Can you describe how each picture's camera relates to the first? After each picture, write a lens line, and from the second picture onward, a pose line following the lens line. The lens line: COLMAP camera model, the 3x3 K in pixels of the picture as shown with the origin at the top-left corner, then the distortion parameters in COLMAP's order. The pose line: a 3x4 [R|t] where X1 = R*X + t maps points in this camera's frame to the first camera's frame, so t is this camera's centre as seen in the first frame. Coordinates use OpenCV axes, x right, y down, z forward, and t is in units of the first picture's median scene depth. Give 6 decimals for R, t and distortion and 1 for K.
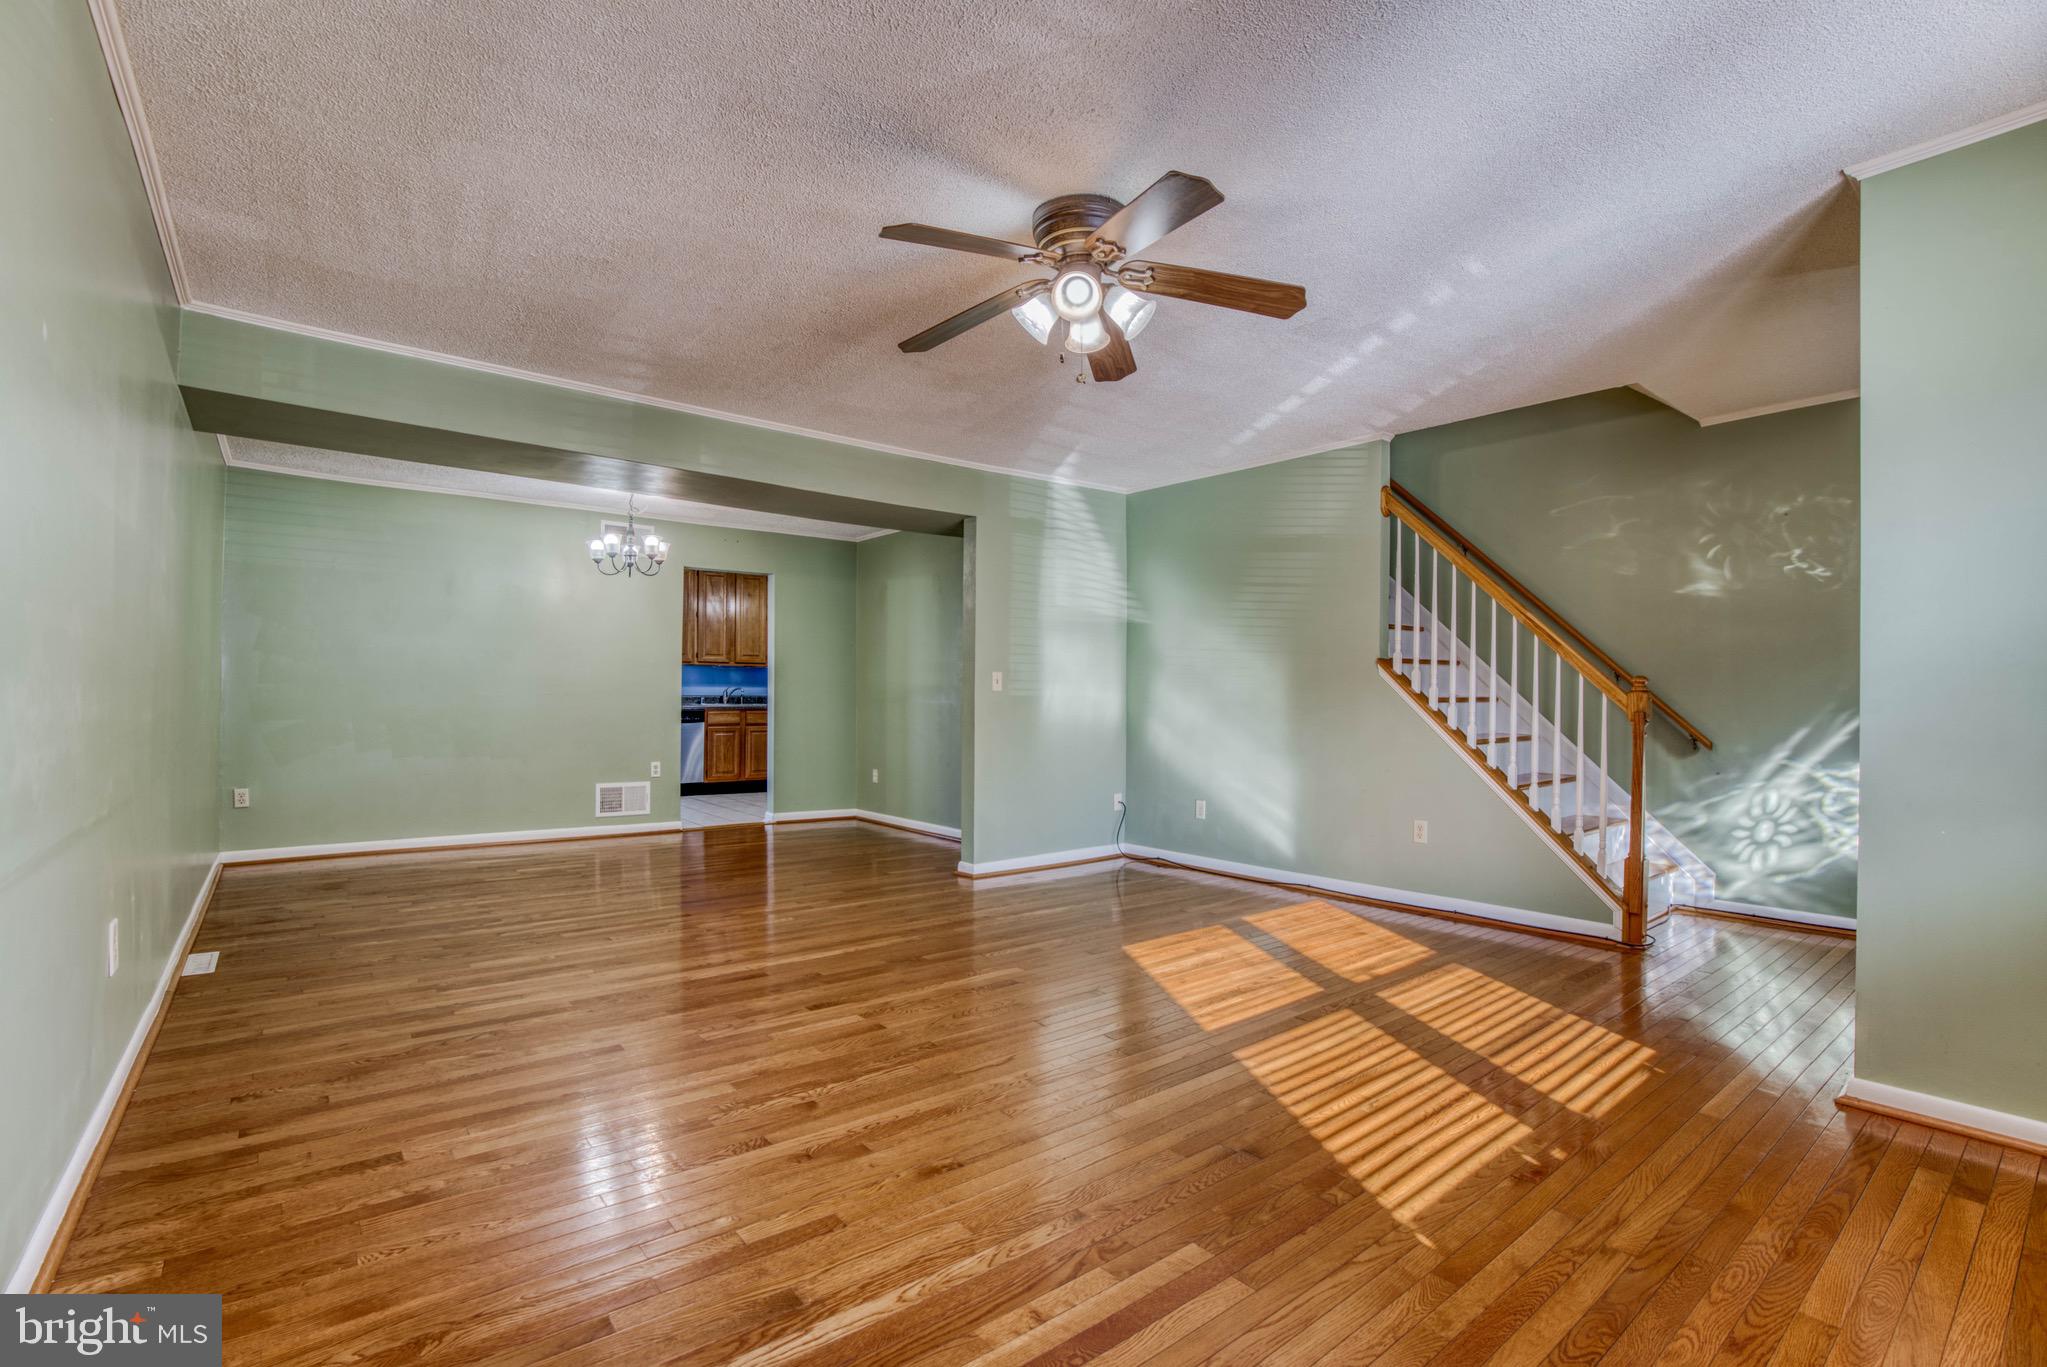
lens RADIAL K [[931.1, 0, 1009.5], [0, 931.1, 690.8], [0, 0, 1]] dist [-0.067657, 0.025828]
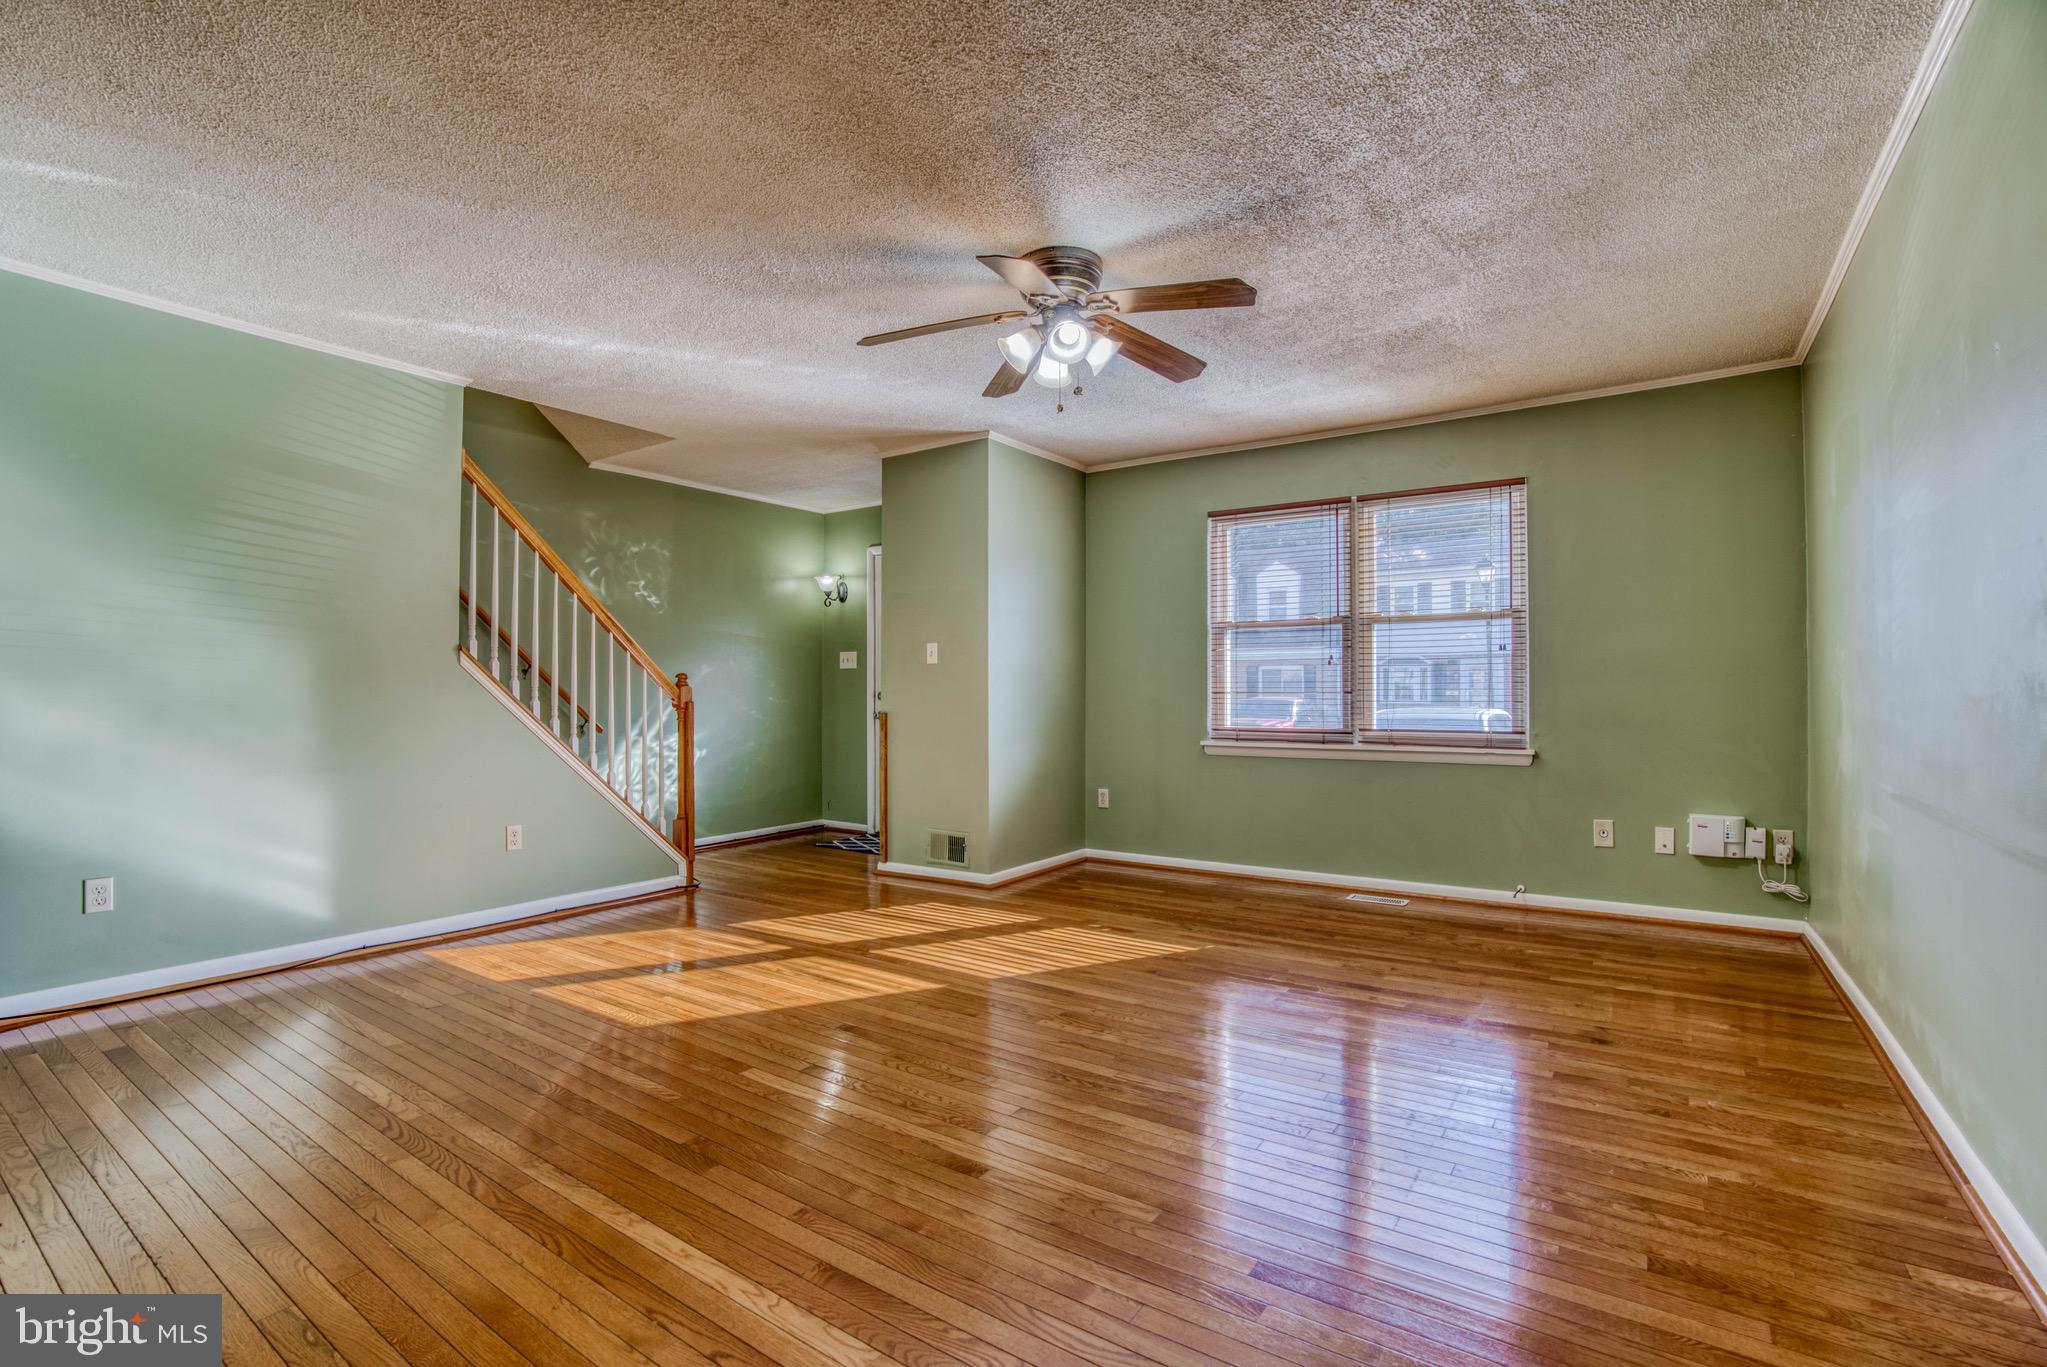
lens RADIAL K [[931.1, 0, 1009.5], [0, 931.1, 690.8], [0, 0, 1]] dist [-0.067657, 0.025828]
pose [[-0.276737, -0.003856, 0.960938, -0.774267], [-0.005048, 0.999984, 0.002559, 0.002926], [-0.960932, -0.004143, -0.276753, 1.067463]]
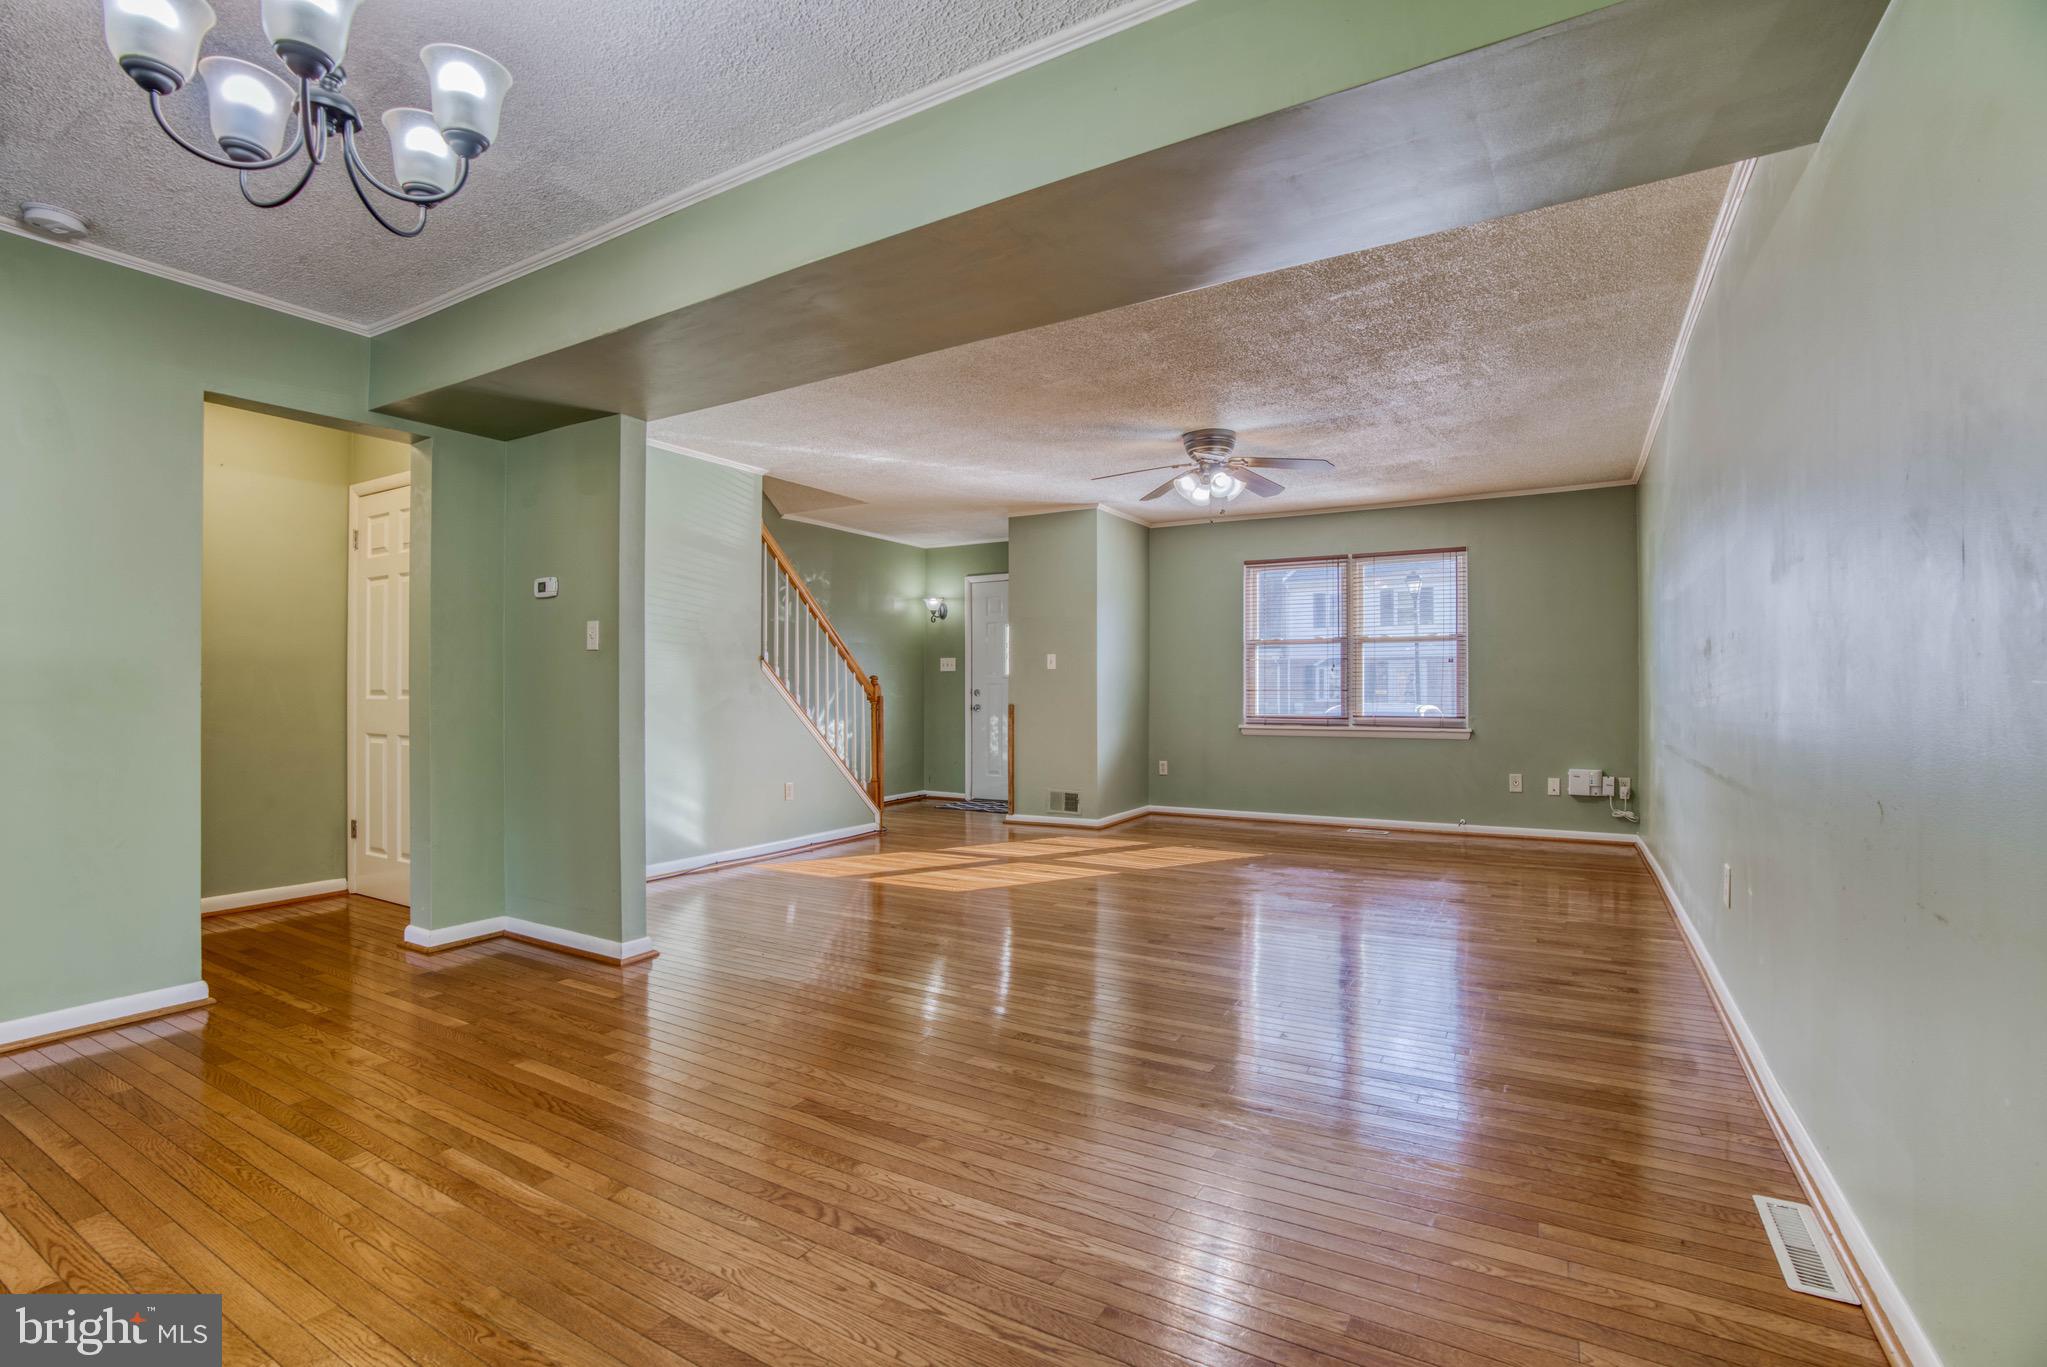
lens RADIAL K [[931.1, 0, 1009.5], [0, 931.1, 690.8], [0, 0, 1]] dist [-0.067657, 0.025828]
pose [[-0.348852, -0.006475, 0.937156, -1.225118], [-0.007418, 0.999964, 0.004147, 0.004250], [-0.937149, -0.005505, -0.348887, 1.599966]]
